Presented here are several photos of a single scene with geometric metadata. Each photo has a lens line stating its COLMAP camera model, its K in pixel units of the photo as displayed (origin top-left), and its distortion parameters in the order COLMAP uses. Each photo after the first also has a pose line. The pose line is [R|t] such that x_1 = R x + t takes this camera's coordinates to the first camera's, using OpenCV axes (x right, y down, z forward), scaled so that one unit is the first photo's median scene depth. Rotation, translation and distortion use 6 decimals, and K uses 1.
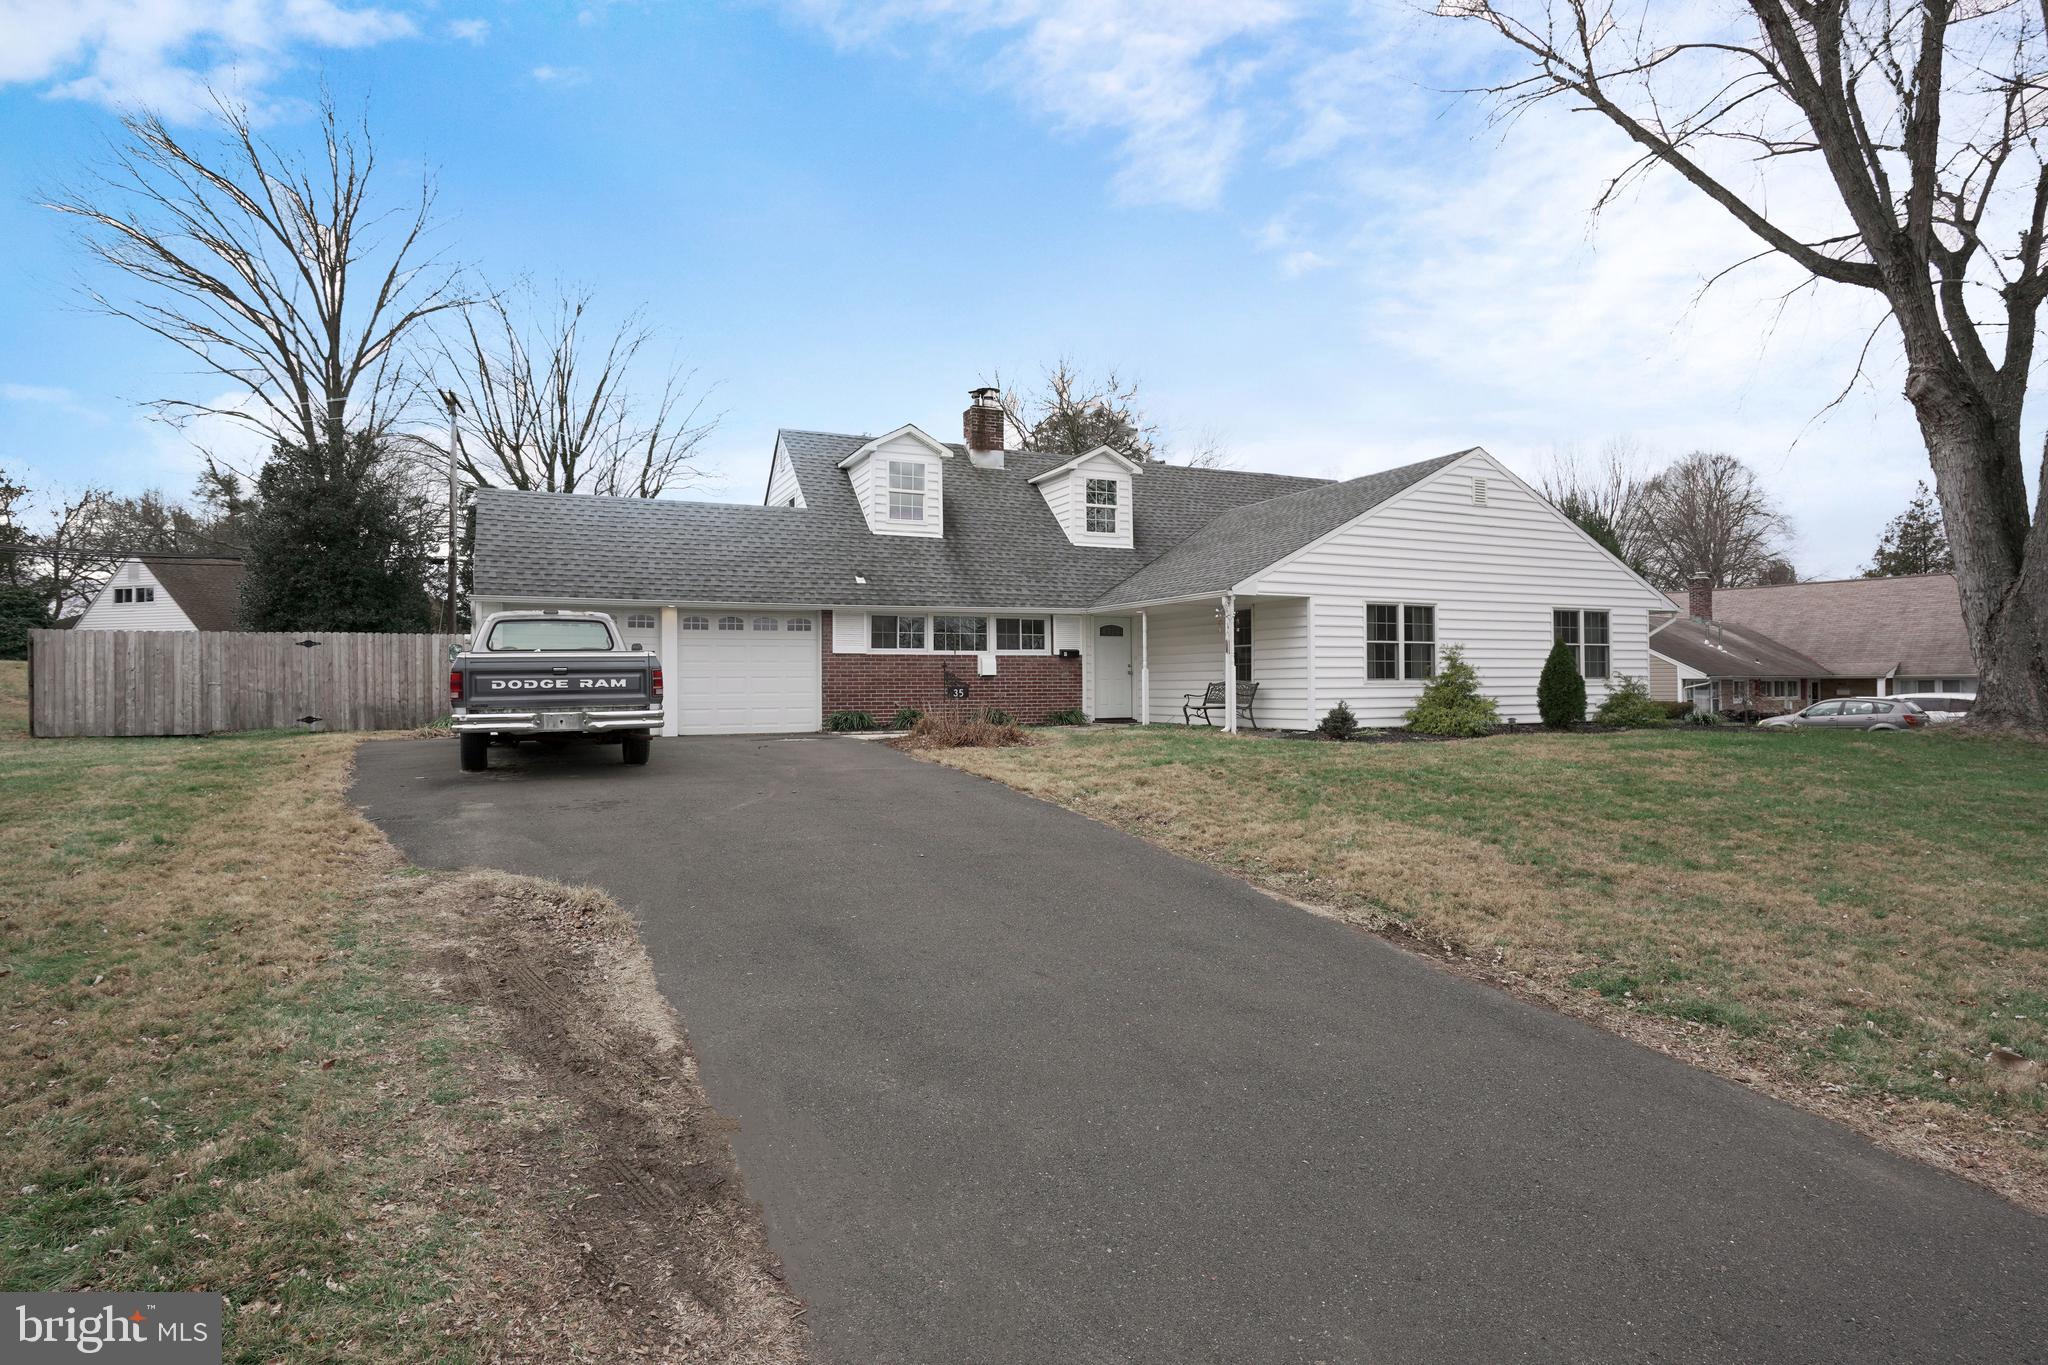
lens RADIAL K [[1076.2, 0, 1025.9], [0, 1076.2, 684.2], [0, 0, 1]] dist [-0.020955, 0.002114]
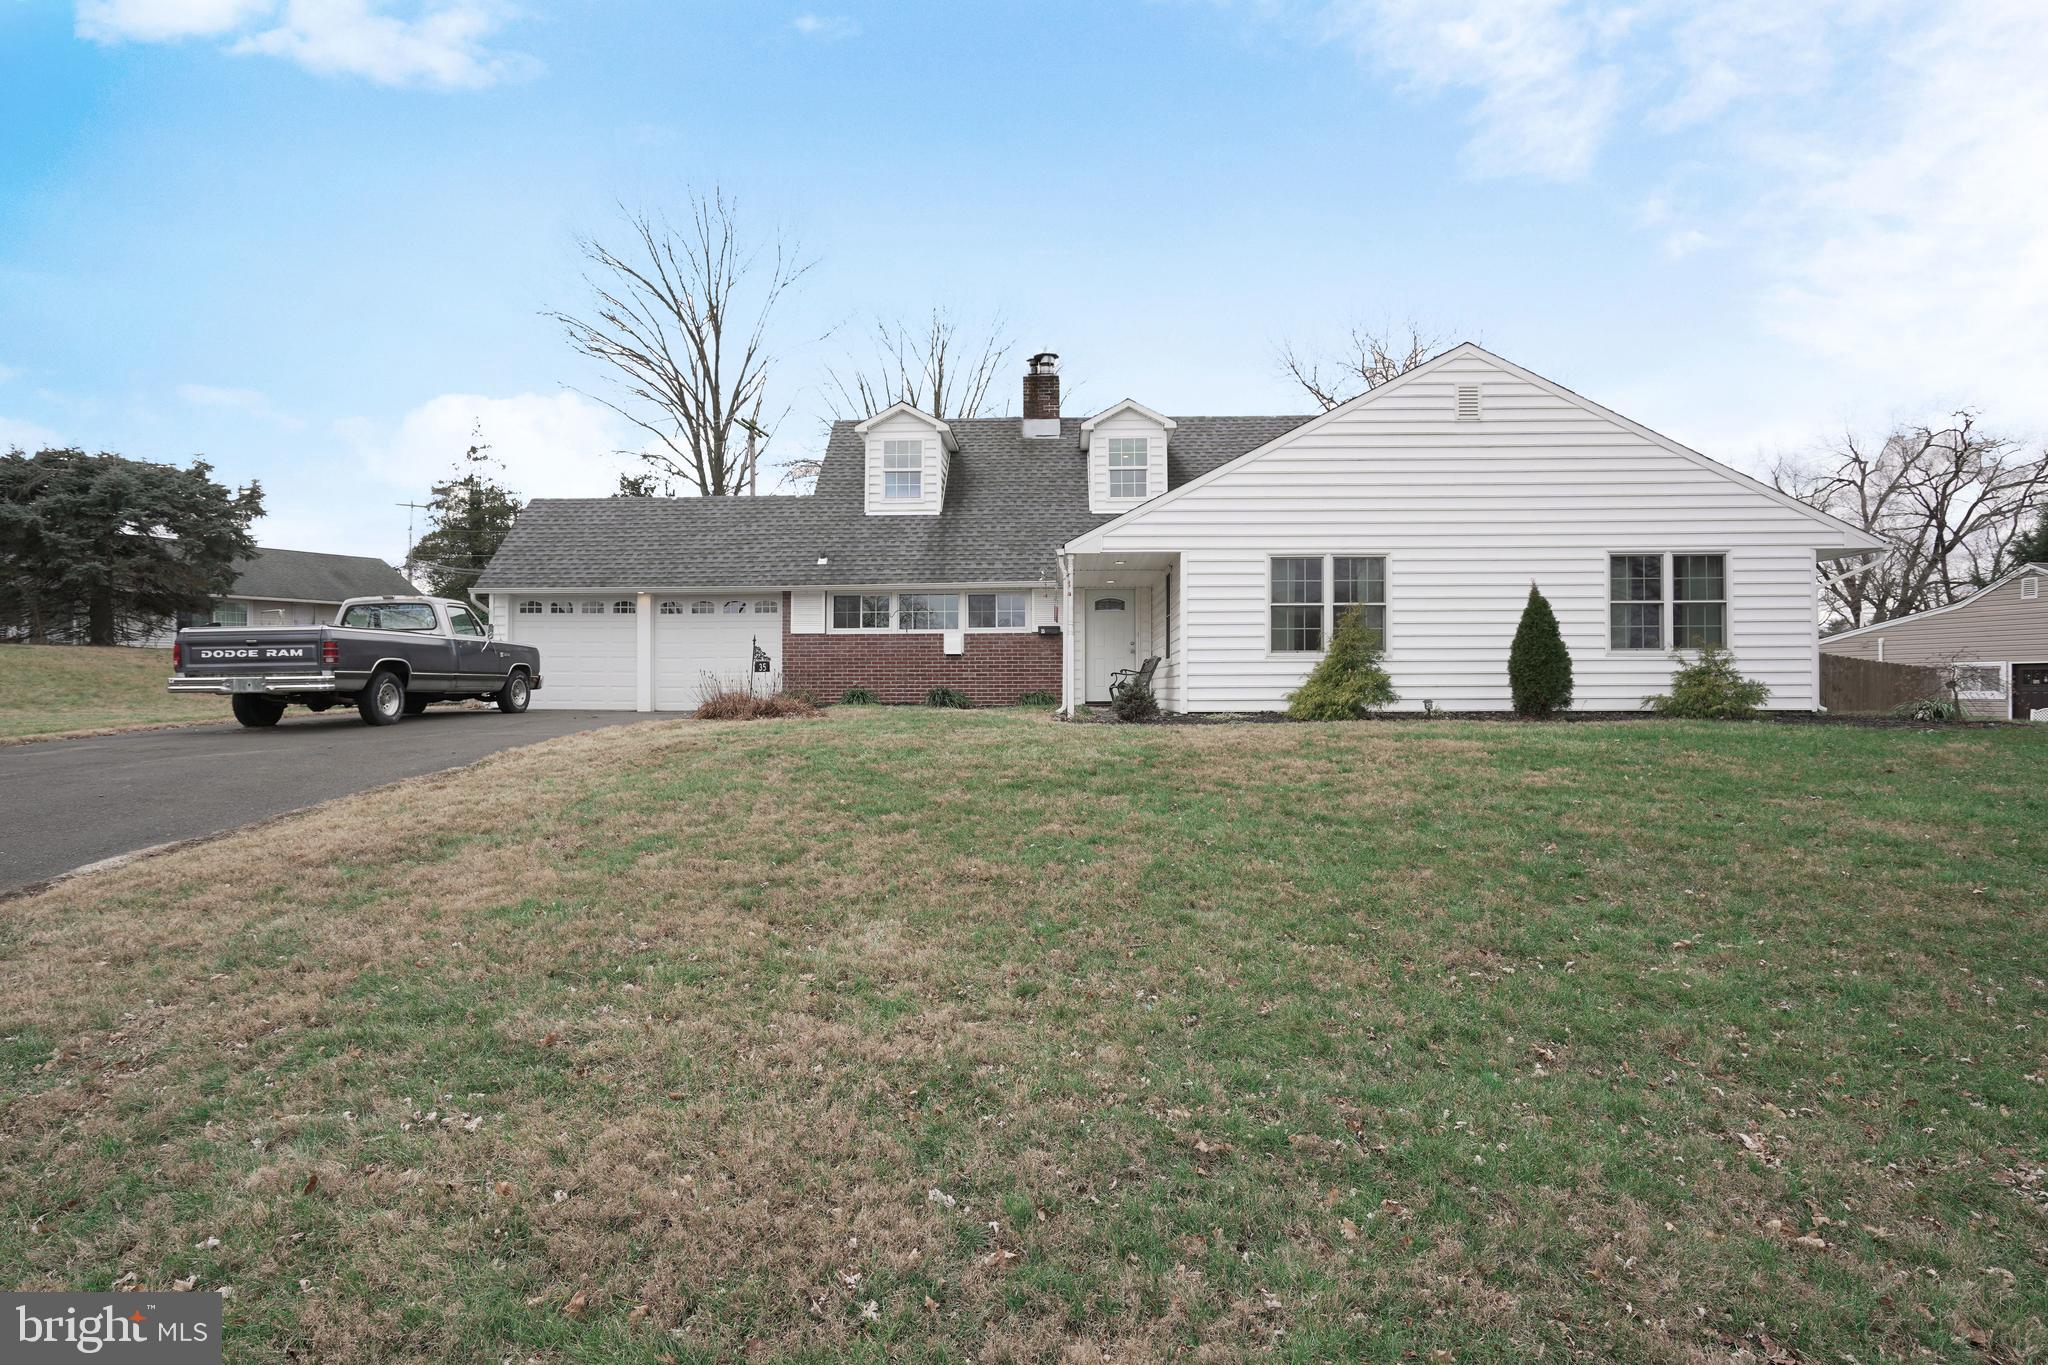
lens RADIAL K [[1076.2, 0, 1022.2], [0, 1076.2, 686.0], [0, 0, 1]] dist [-0.020955, 0.002114]
pose [[0.886977, 0.004143, -0.461795, 0.485064], [-0.001801, 0.999983, 0.005511, 0.015429], [0.461810, -0.004056, 0.886970, 0.186852]]
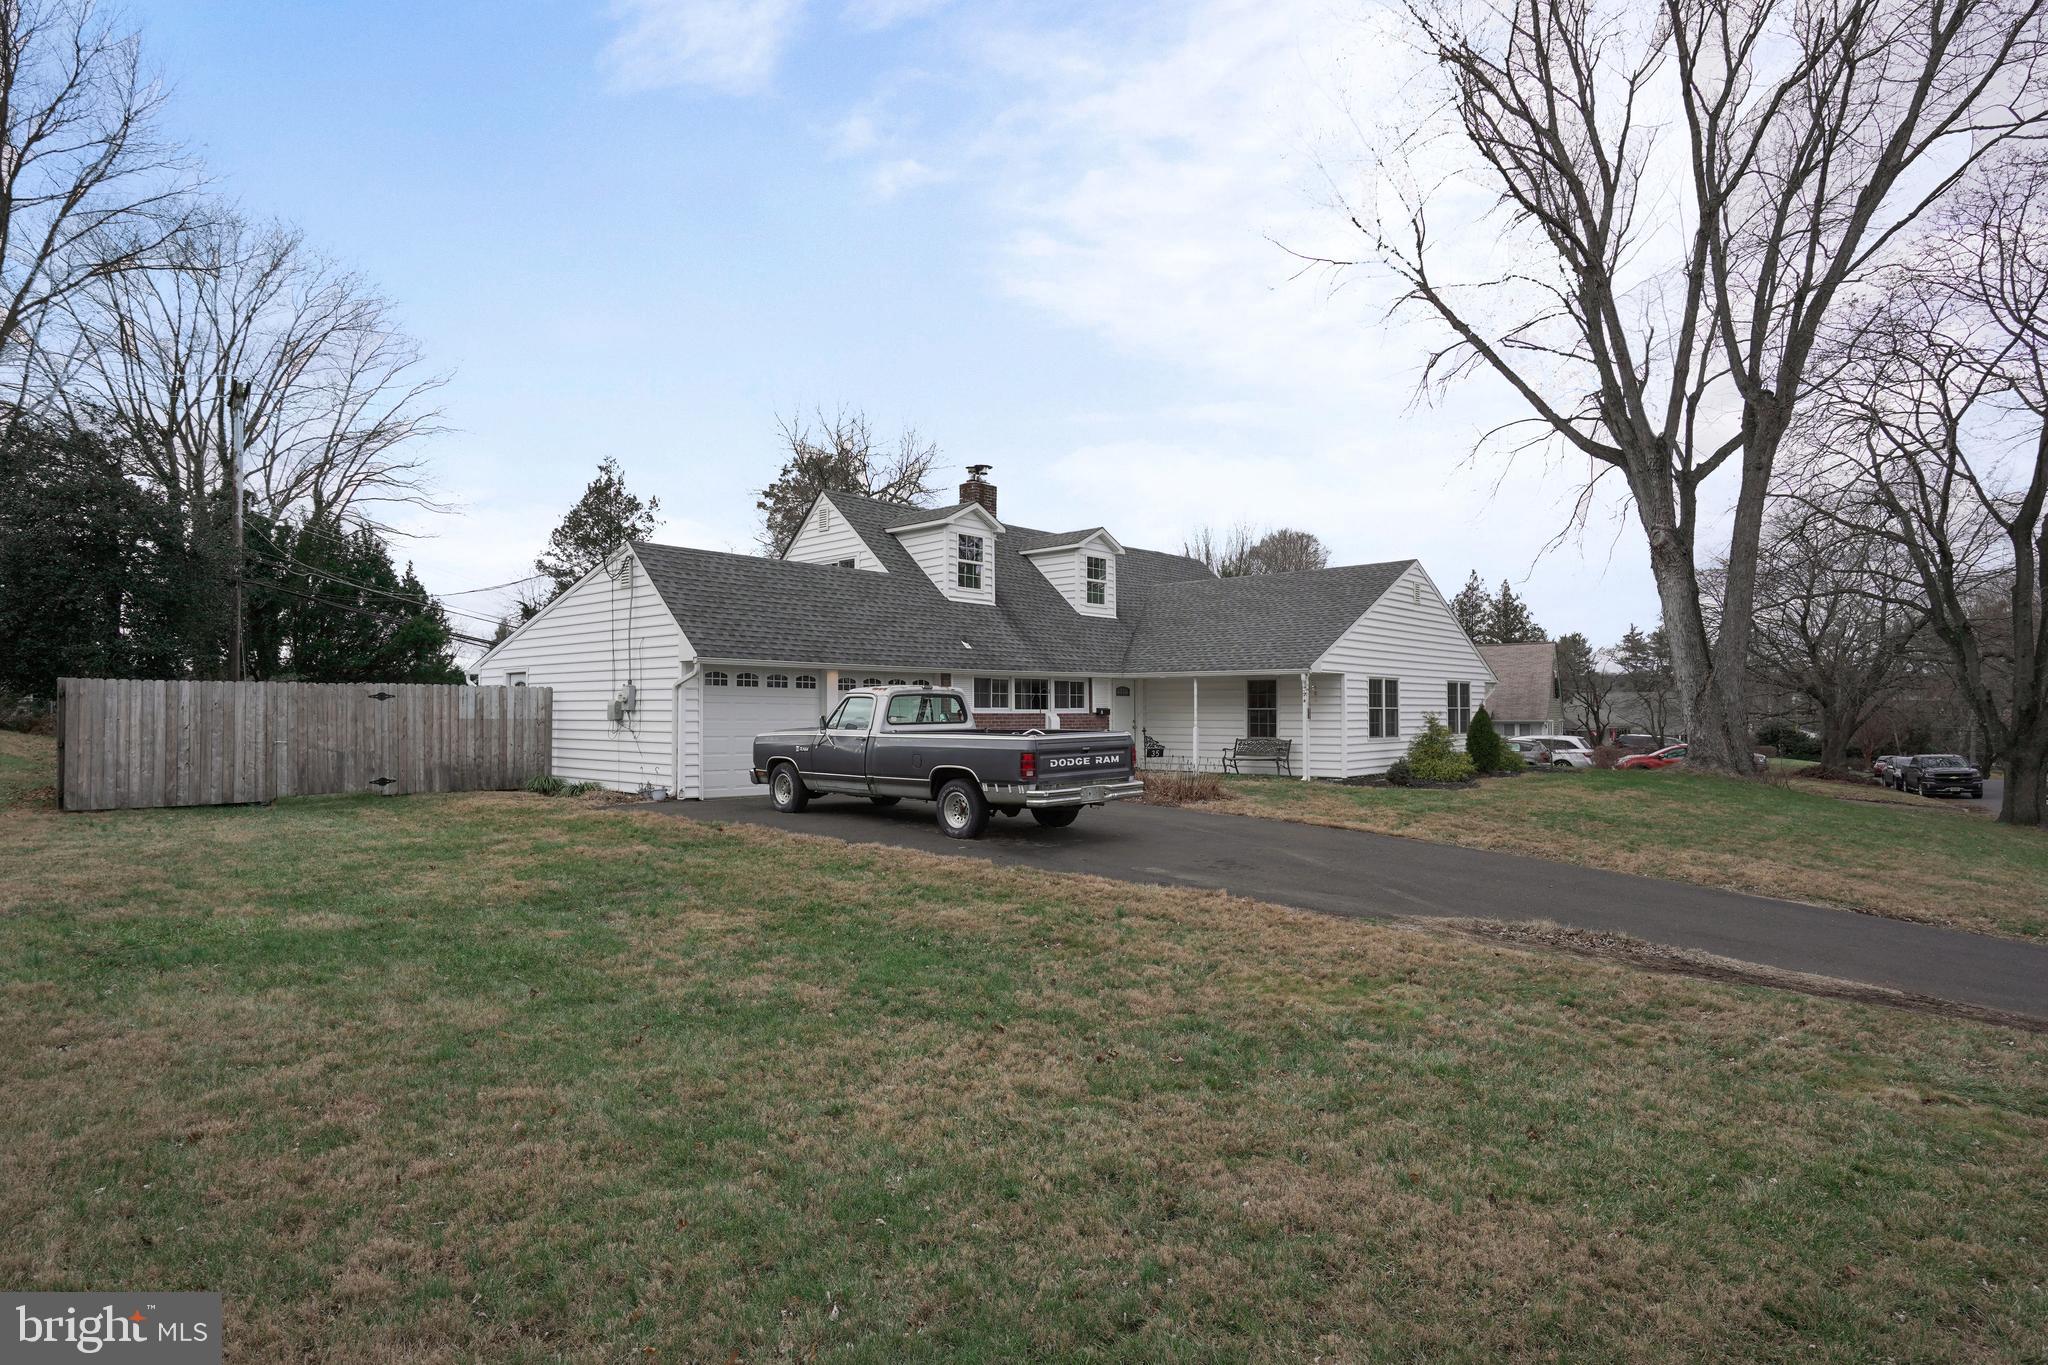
lens RADIAL K [[1076.2, 0, 1024.3], [0, 1076.2, 688.8], [0, 0, 1]] dist [-0.020955, 0.002114]
pose [[0.923318, 0.015553, 0.383722, -0.522528], [-0.007781, 0.999732, -0.021797, -0.029221], [-0.383958, 0.017140, 0.923191, -0.034972]]
